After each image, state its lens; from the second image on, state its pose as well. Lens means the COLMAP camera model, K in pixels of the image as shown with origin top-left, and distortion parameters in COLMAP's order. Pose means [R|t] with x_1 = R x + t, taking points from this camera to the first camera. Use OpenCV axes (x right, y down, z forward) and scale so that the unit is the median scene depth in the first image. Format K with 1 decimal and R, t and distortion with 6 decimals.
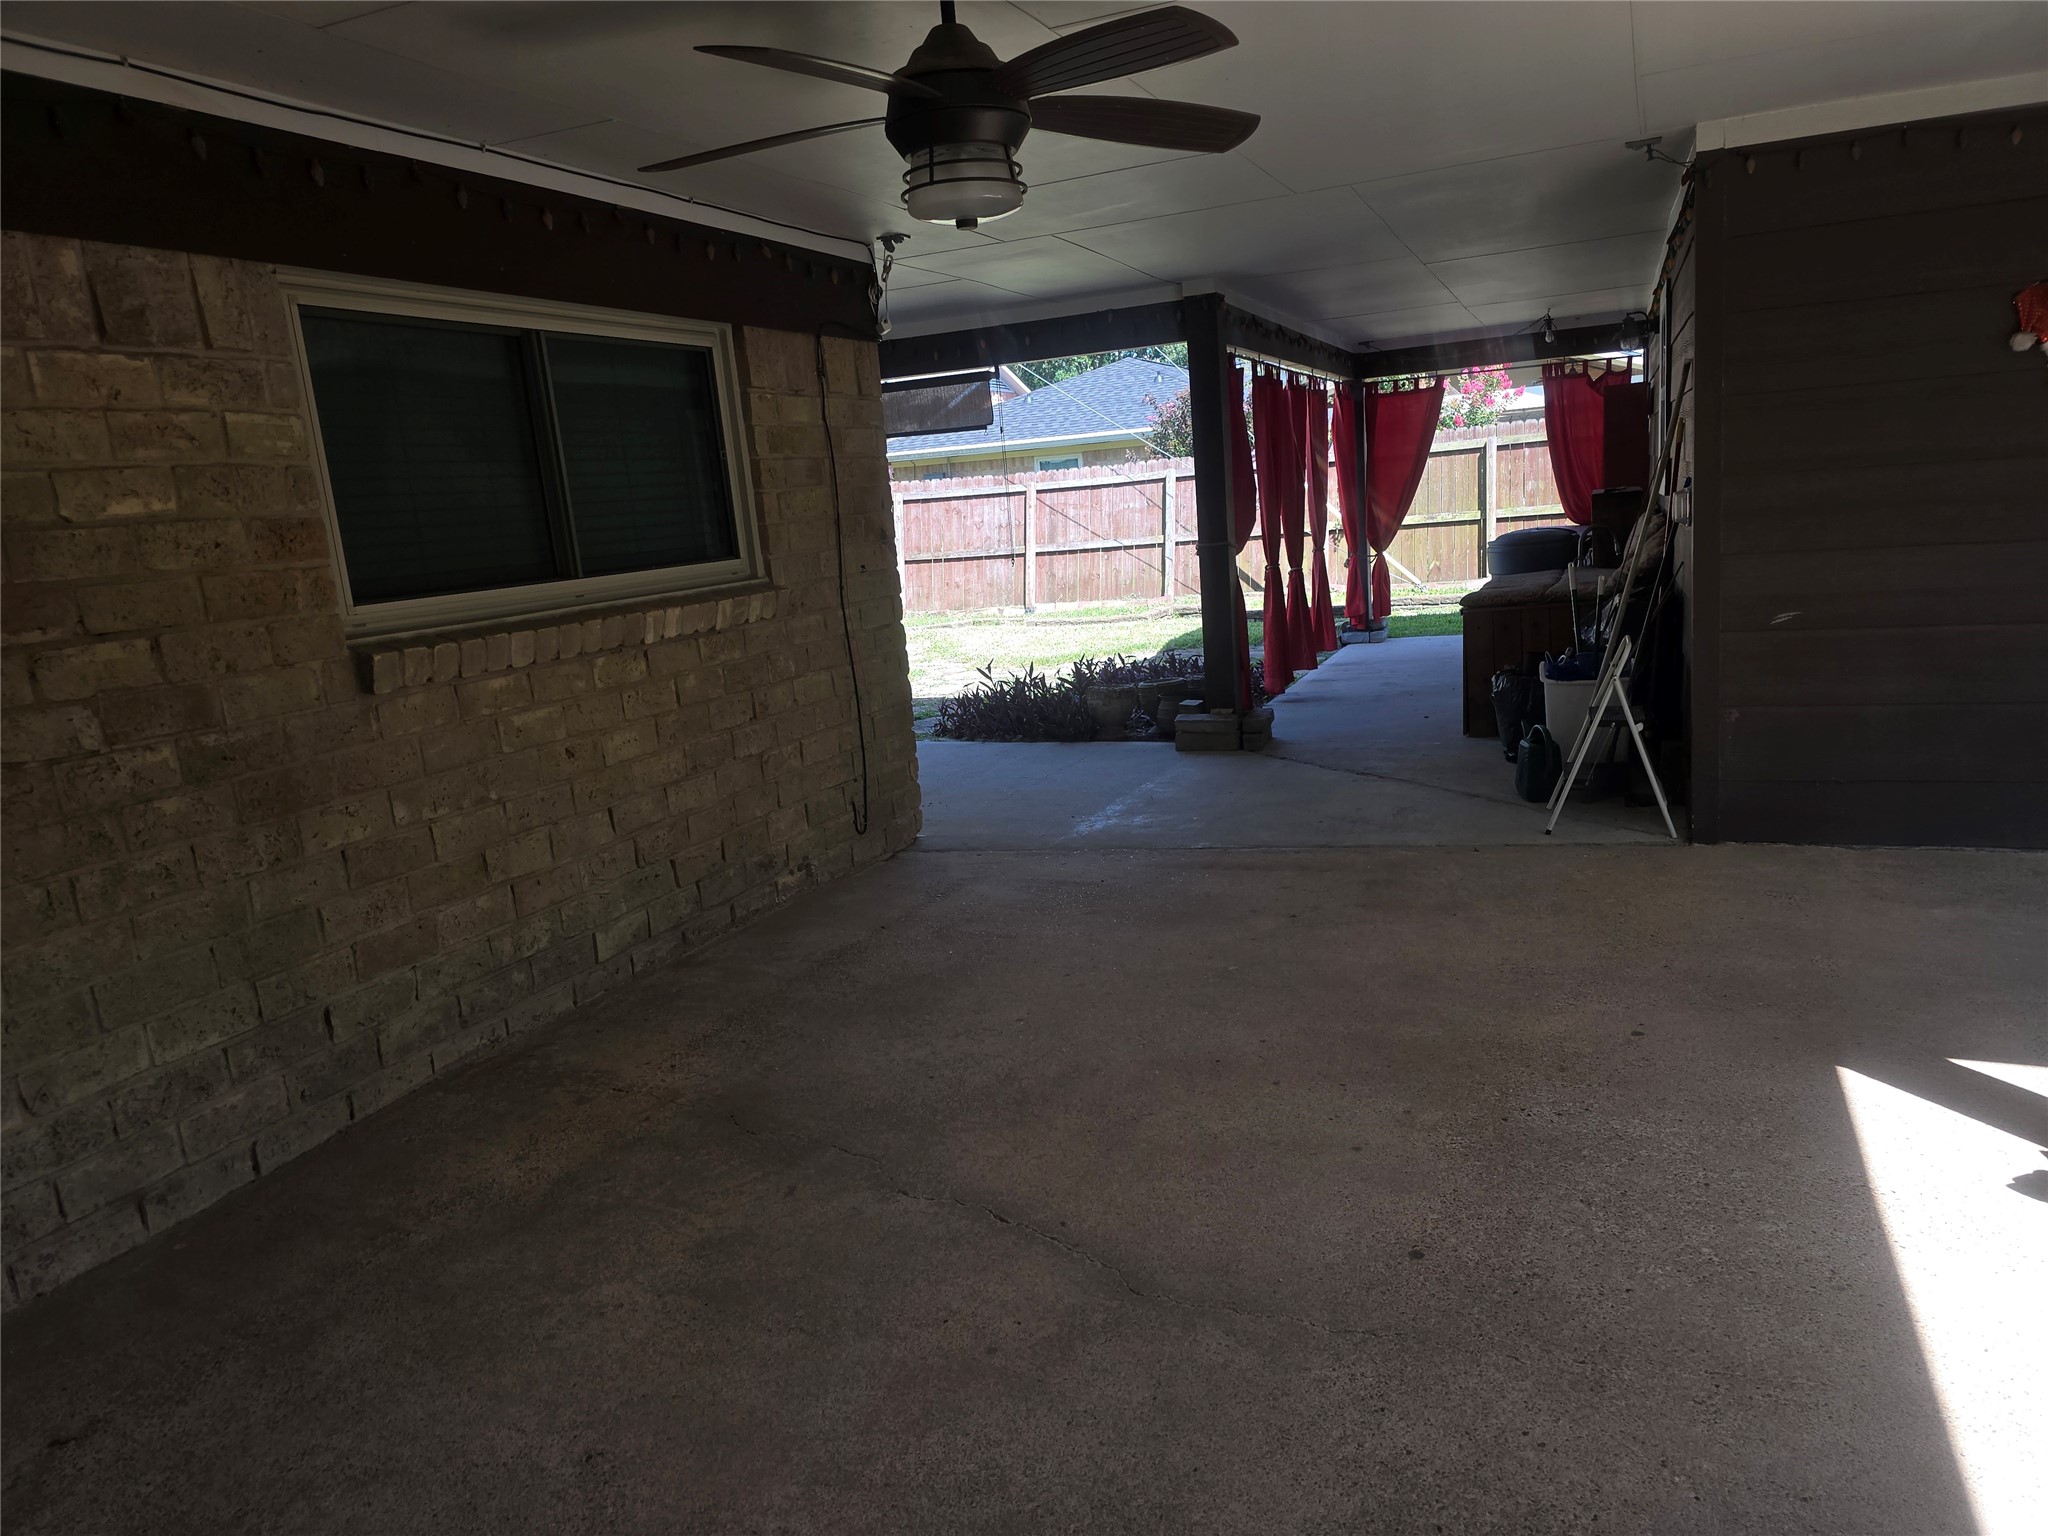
lens RADIAL K [[1373.0, 0, 1024.0], [0, 1373.0, 768.0], [0, 0, 1]] dist [0.008236, 0.003936]
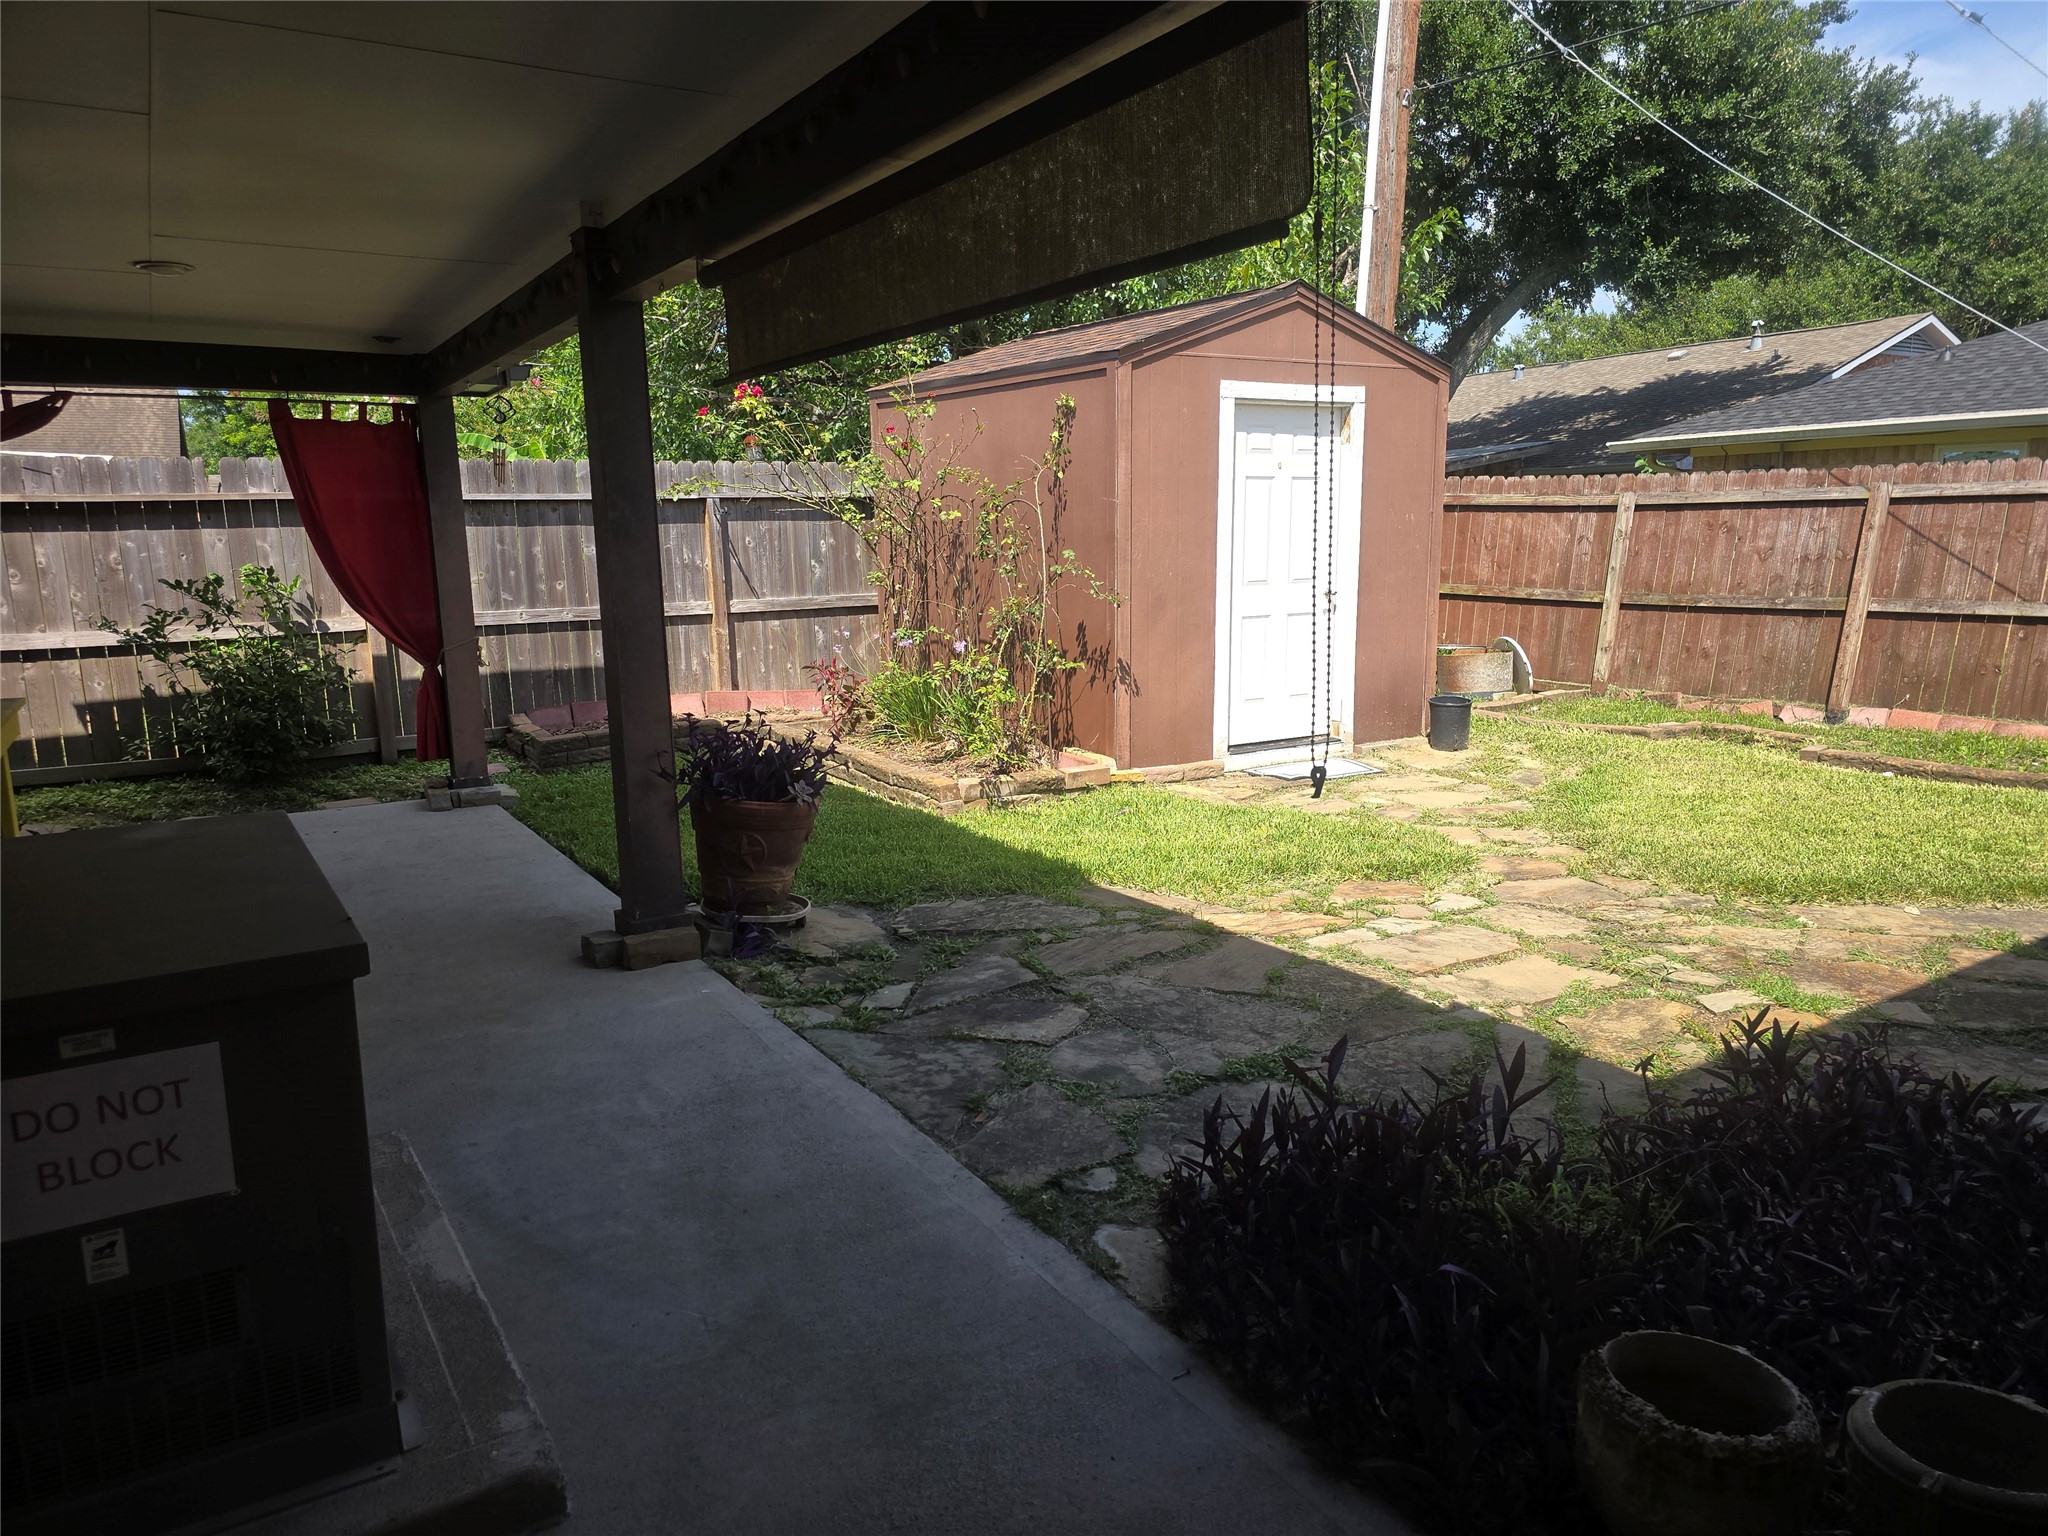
lens RADIAL K [[1373.0, 0, 1024.0], [0, 1373.0, 768.0], [0, 0, 1]] dist [0.008236, 0.003936]
pose [[0.836129, 0.149299, -0.527823, 0.026364], [-0.141164, 0.988403, 0.055959, -0.077220], [0.530057, 0.027720, 0.847509, 0.349602]]
